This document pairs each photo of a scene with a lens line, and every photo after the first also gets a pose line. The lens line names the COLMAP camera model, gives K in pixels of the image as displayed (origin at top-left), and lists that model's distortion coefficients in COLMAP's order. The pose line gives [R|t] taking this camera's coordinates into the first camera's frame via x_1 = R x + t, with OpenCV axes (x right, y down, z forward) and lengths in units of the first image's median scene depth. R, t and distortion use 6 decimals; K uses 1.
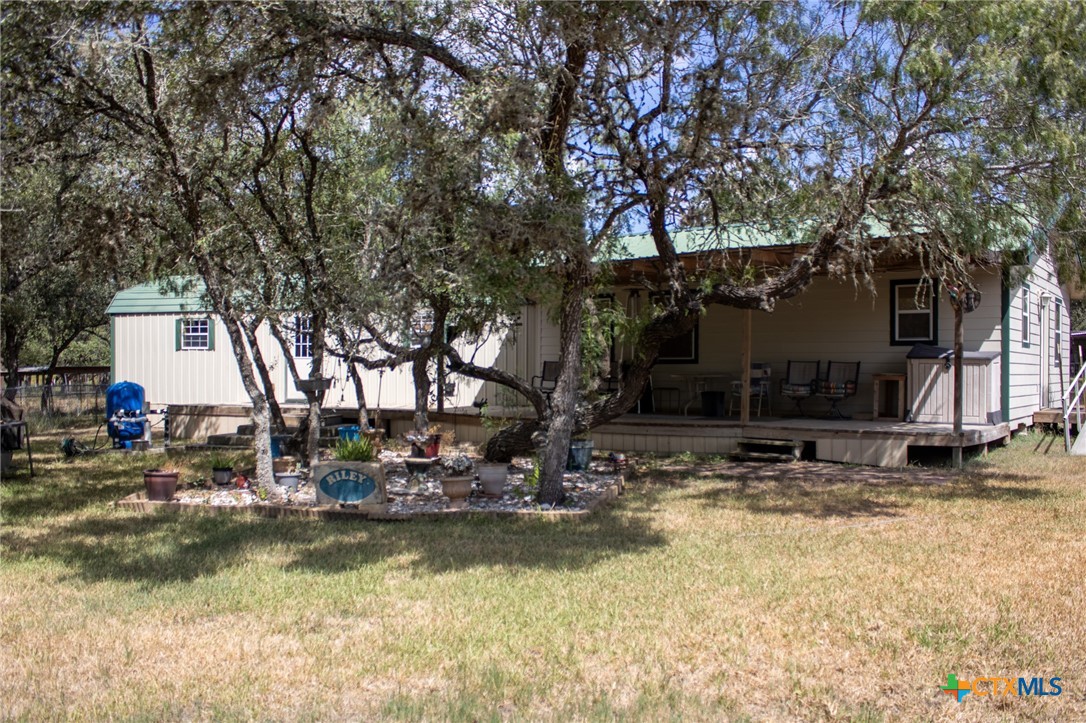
lens RADIAL K [[908.5, 0, 543.0], [0, 908.5, 361.5], [0, 0, 1]] dist [-0.165610, 0.148824]
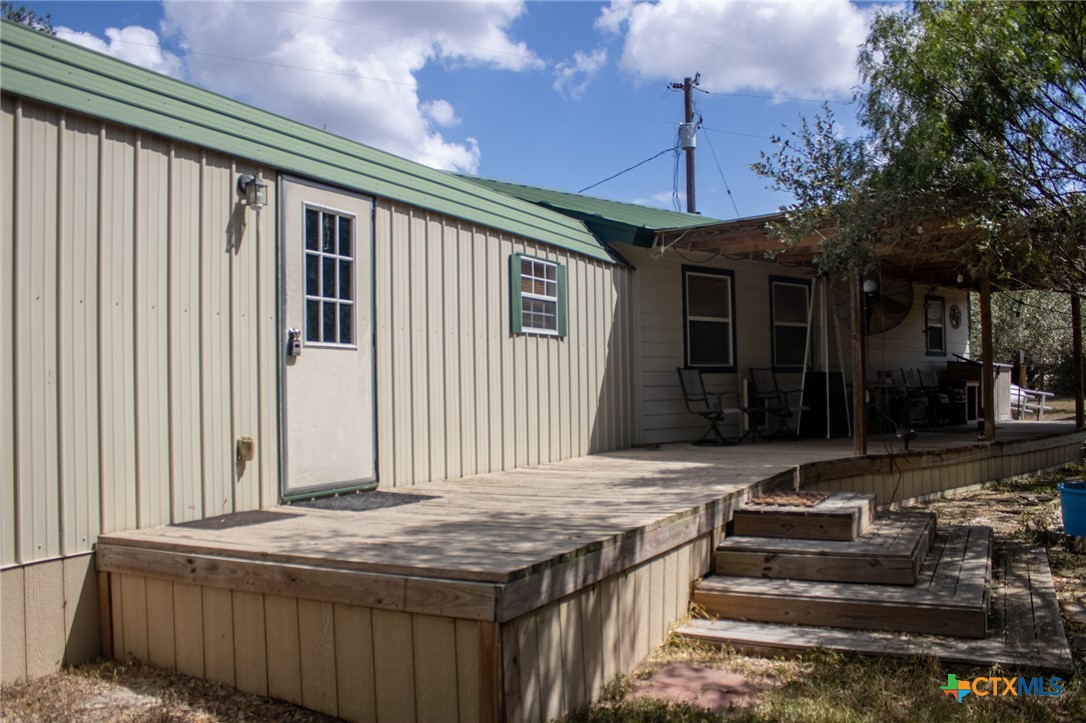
lens RADIAL K [[908.5, 0, 543.0], [0, 908.5, 361.5], [0, 0, 1]] dist [-0.165610, 0.148824]
pose [[0.213681, 0.024201, 0.976604, -0.820427], [0.009885, 0.999588, -0.026933, 0.014493], [-0.976853, 0.015409, 0.213354, 1.318238]]
